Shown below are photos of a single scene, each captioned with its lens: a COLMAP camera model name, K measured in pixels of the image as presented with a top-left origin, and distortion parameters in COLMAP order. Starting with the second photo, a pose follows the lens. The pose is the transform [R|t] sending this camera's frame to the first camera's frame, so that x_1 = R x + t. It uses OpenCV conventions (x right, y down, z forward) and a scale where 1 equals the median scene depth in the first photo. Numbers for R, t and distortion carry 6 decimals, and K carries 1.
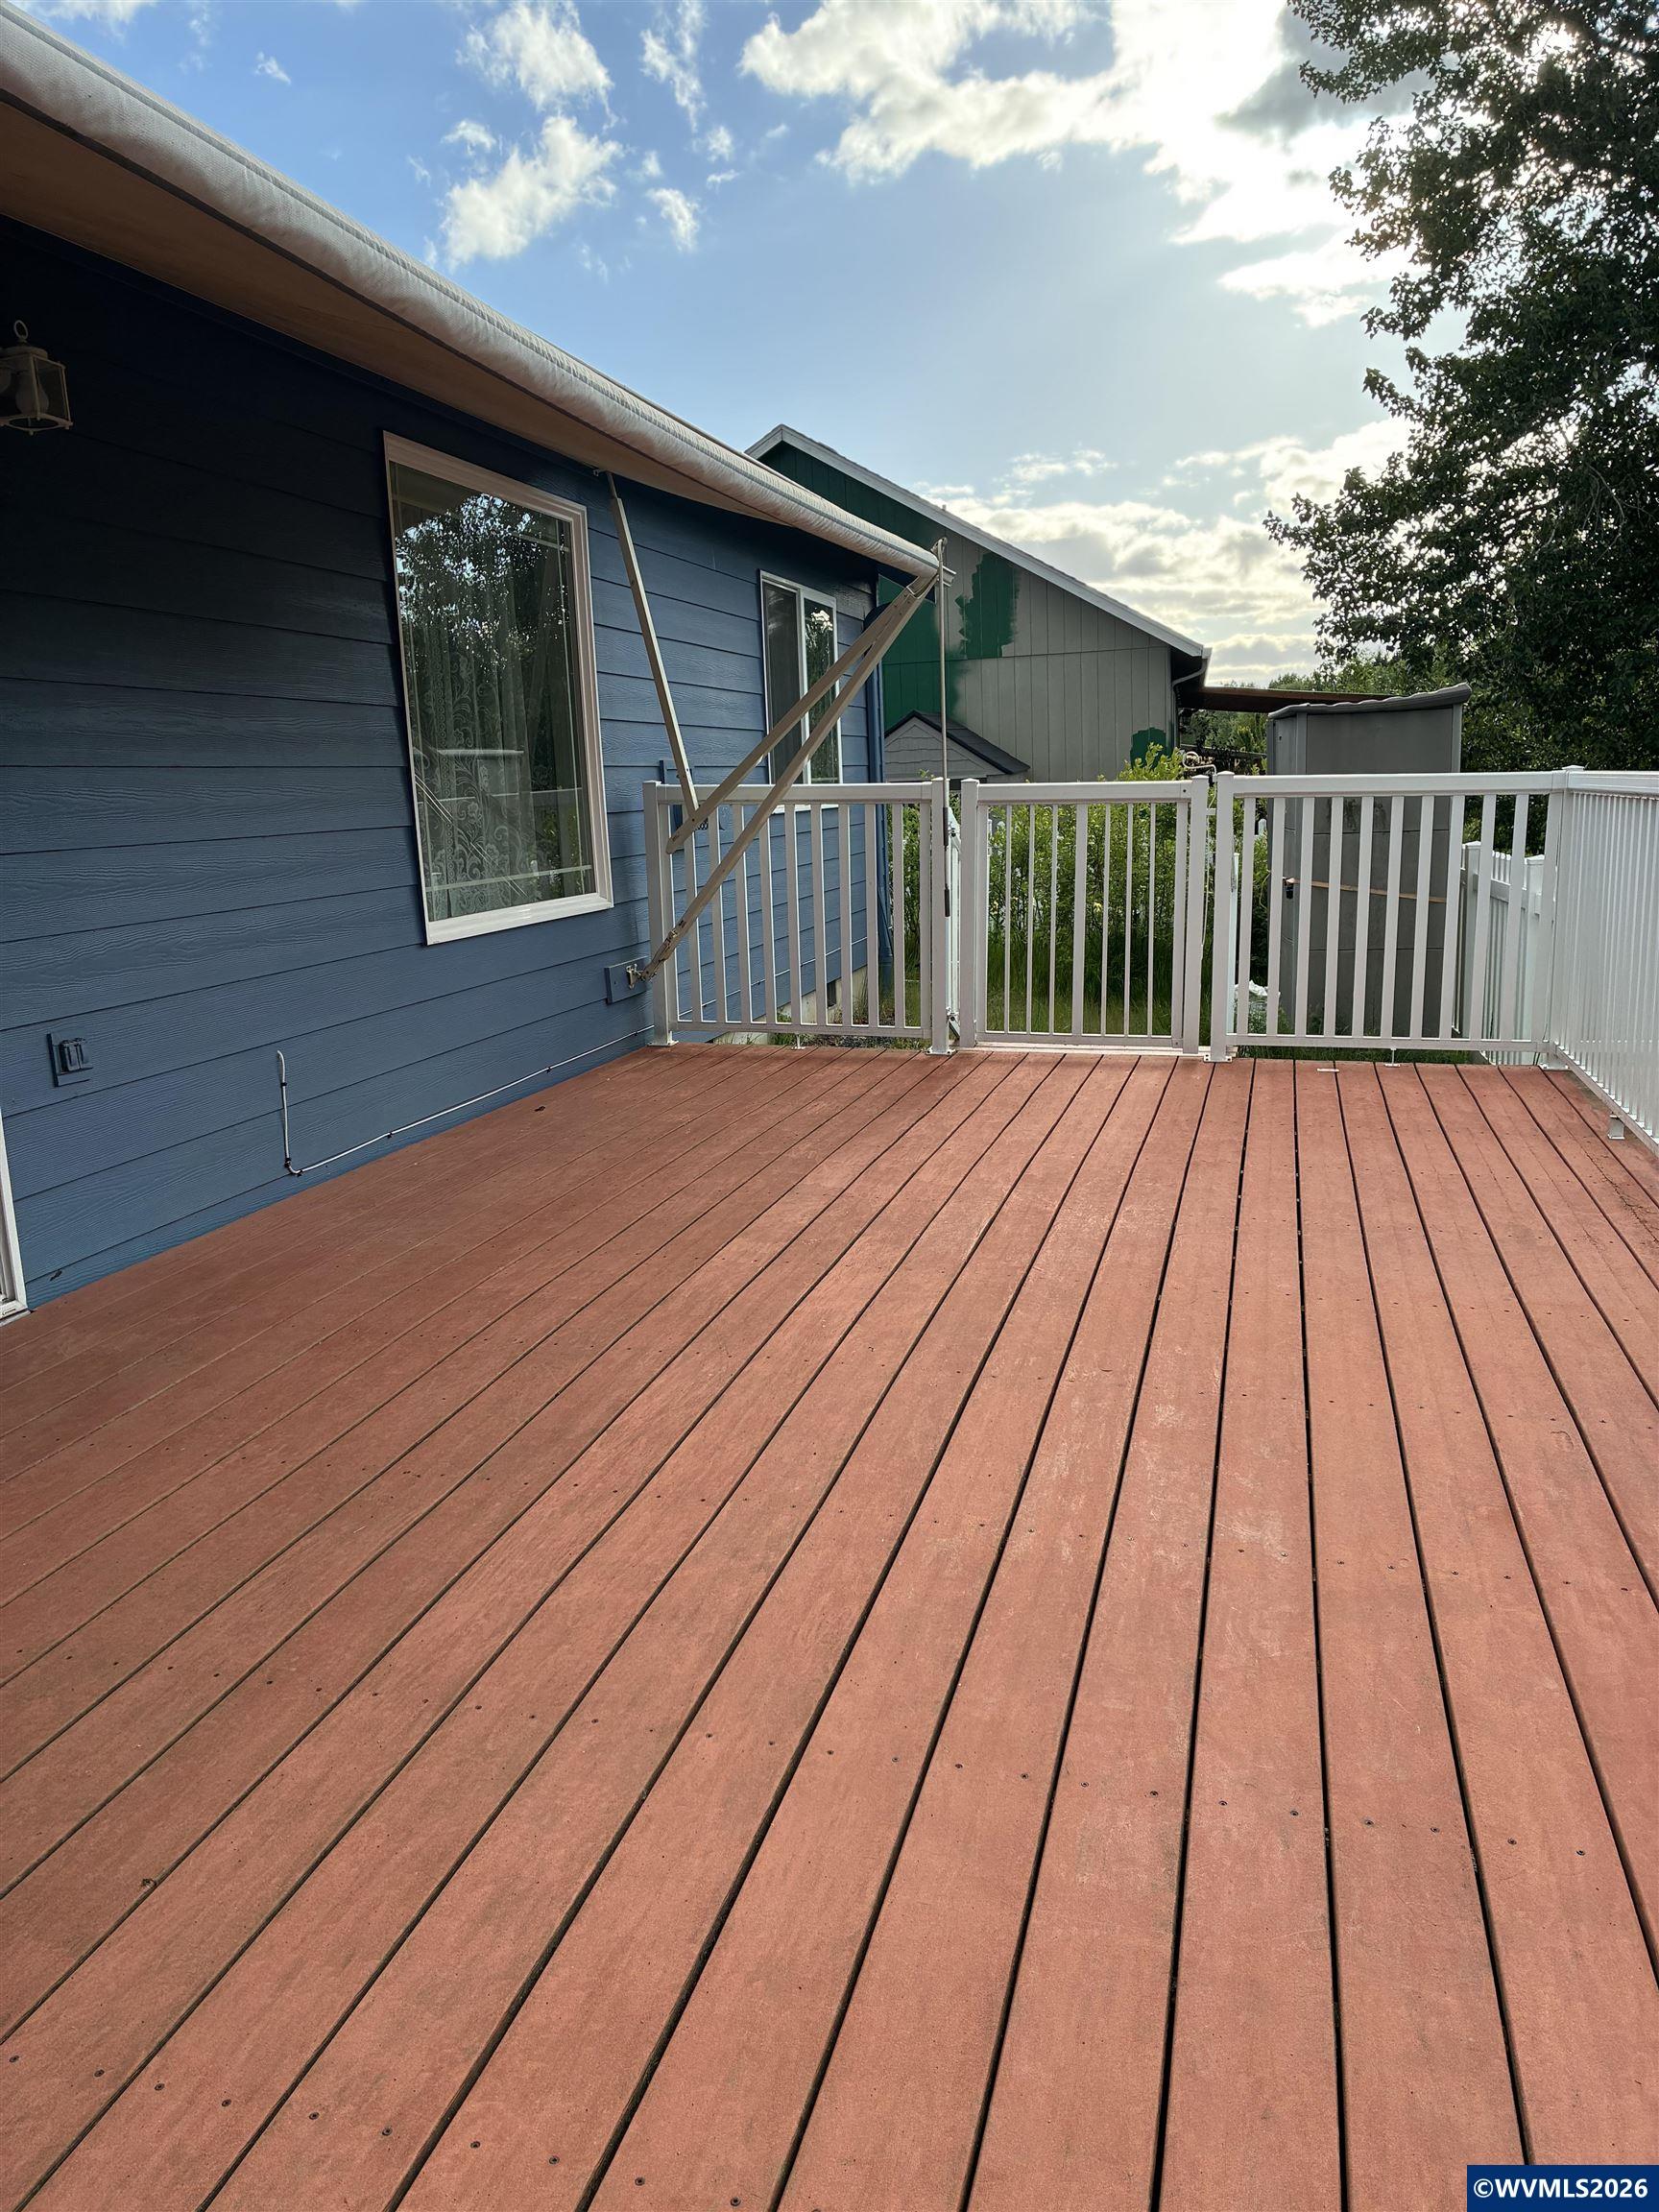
lens RADIAL K [[1656.0, 0, 830.9], [0, 1656.0, 1112.5], [0, 0, 1]] dist [0.039832, -0.060915]
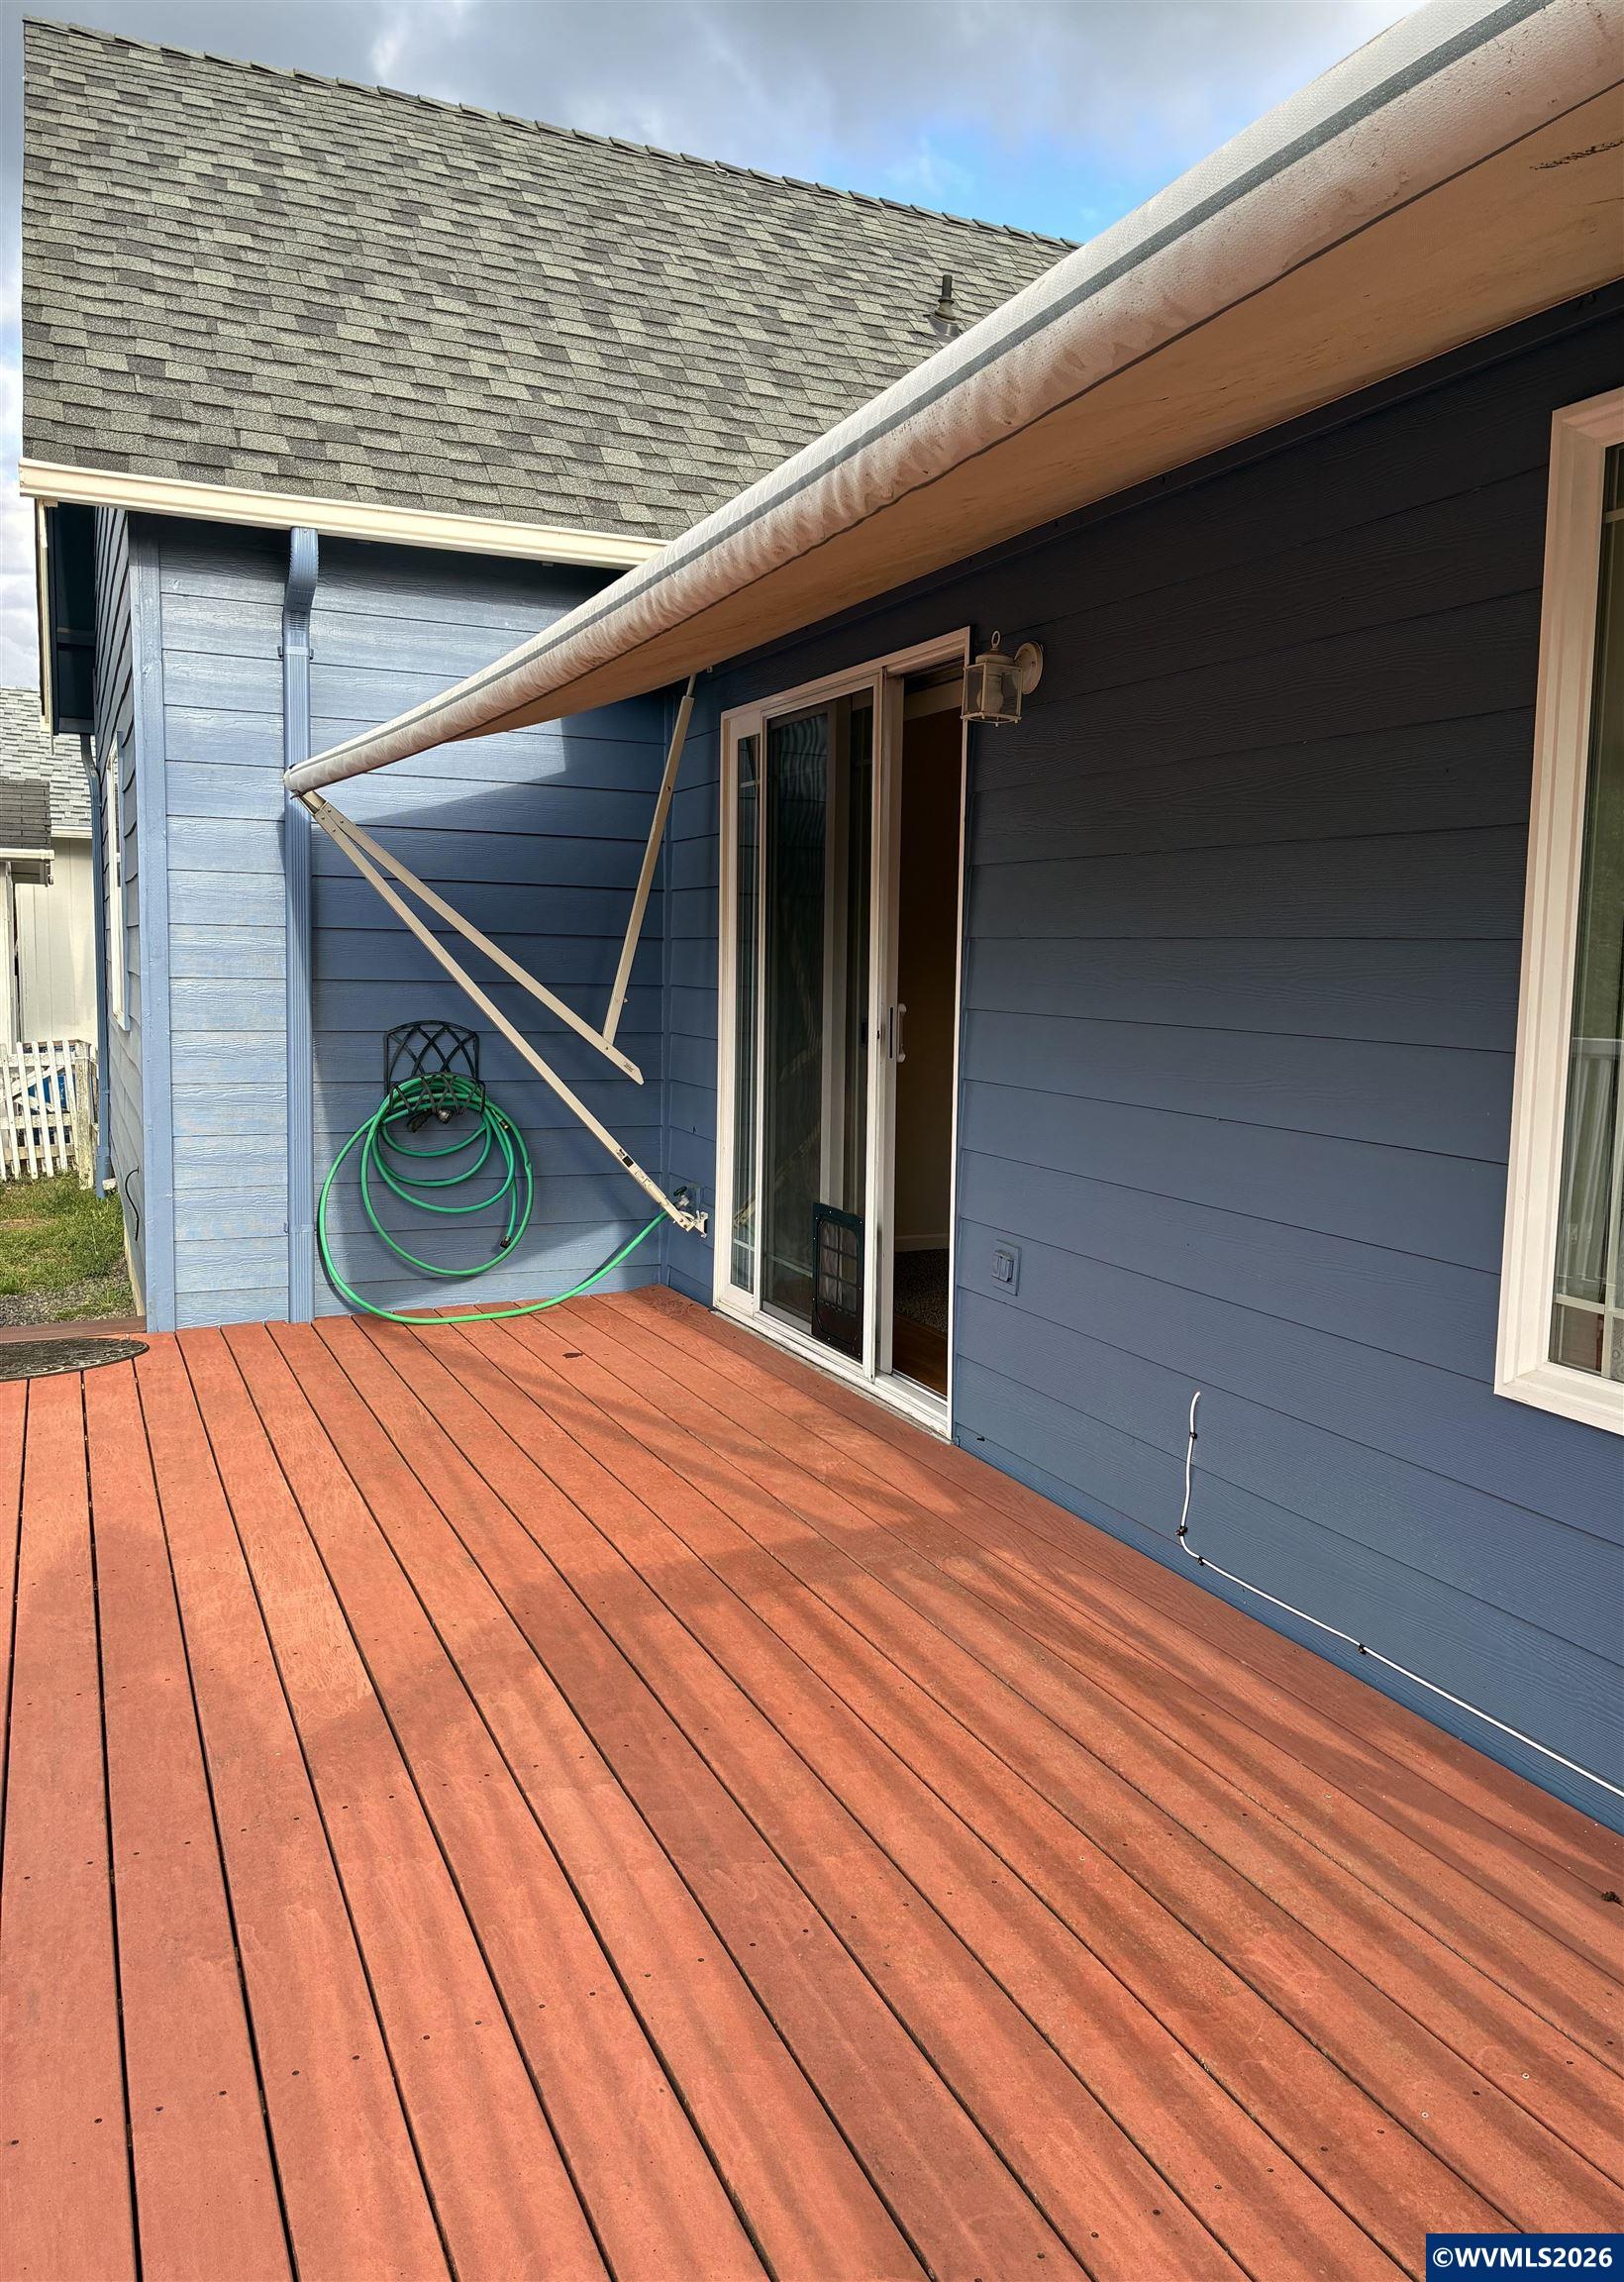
lens RADIAL K [[1694.8, 0, 817.4], [0, 1694.8, 1137.6], [0, 0, 1]] dist [0.003357, -0.000423]
pose [[-0.776692, 0.097039, -0.622361, 0.372983], [-0.110930, 0.951545, 0.286803, -0.477178], [0.620035, 0.291796, -0.728293, 1.941576]]
